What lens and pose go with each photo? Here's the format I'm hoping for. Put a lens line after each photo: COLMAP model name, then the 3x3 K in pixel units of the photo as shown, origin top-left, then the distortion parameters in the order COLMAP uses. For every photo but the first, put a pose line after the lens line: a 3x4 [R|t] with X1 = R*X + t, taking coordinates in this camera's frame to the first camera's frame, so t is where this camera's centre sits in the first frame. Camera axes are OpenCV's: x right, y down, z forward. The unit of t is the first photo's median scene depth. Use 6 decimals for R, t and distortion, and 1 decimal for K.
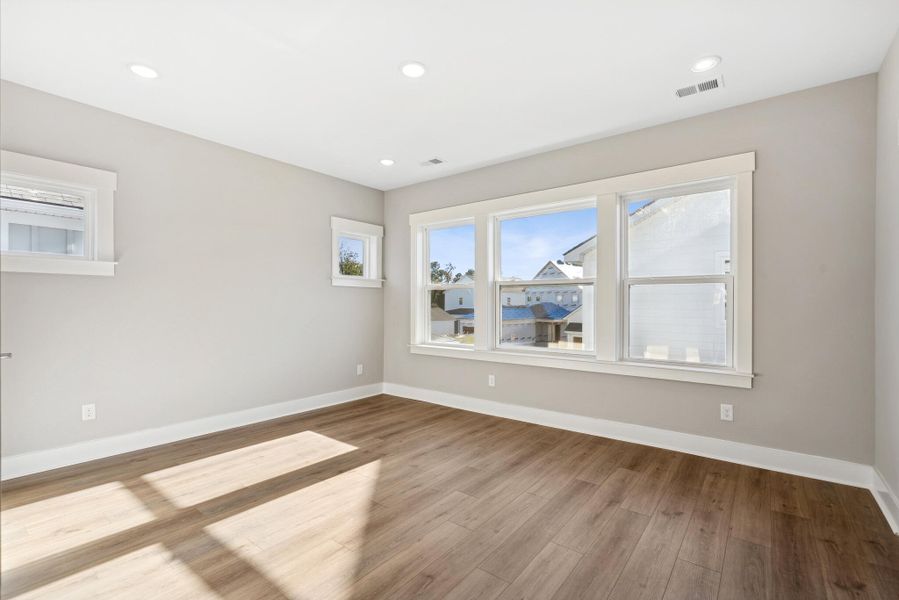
lens RADIAL K [[406.3, 0, 457.1], [0, 406.3, 303.2], [0, 0, 1]] dist [-0.001184, 0.000171]
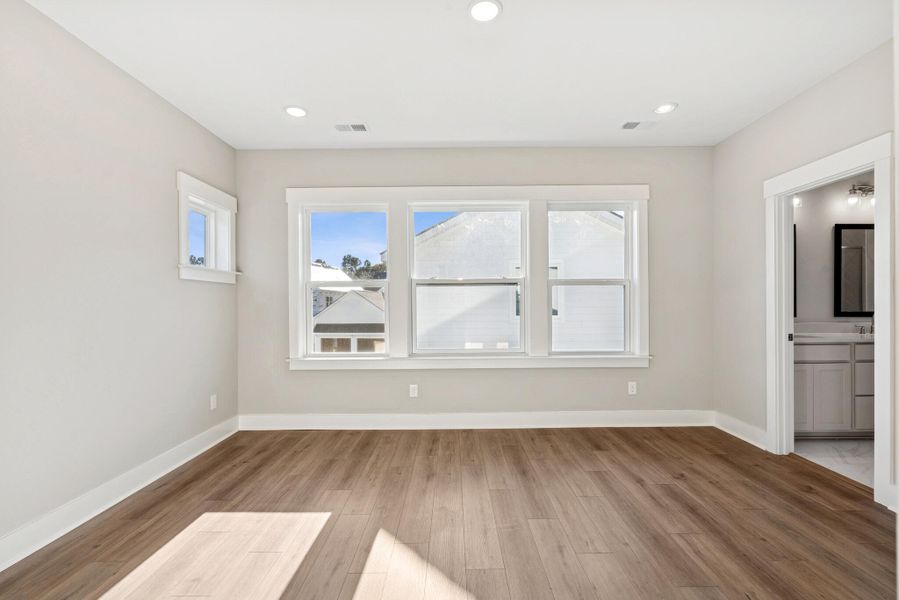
lens RADIAL K [[406.3, 0, 457.1], [0, 406.3, 303.2], [0, 0, 1]] dist [-0.001184, 0.000171]
pose [[0.792207, -0.009814, 0.610174, -0.431400], [0.008272, 0.999952, 0.005343, -0.005491], [-0.610197, 0.000814, 0.792249, 0.266539]]
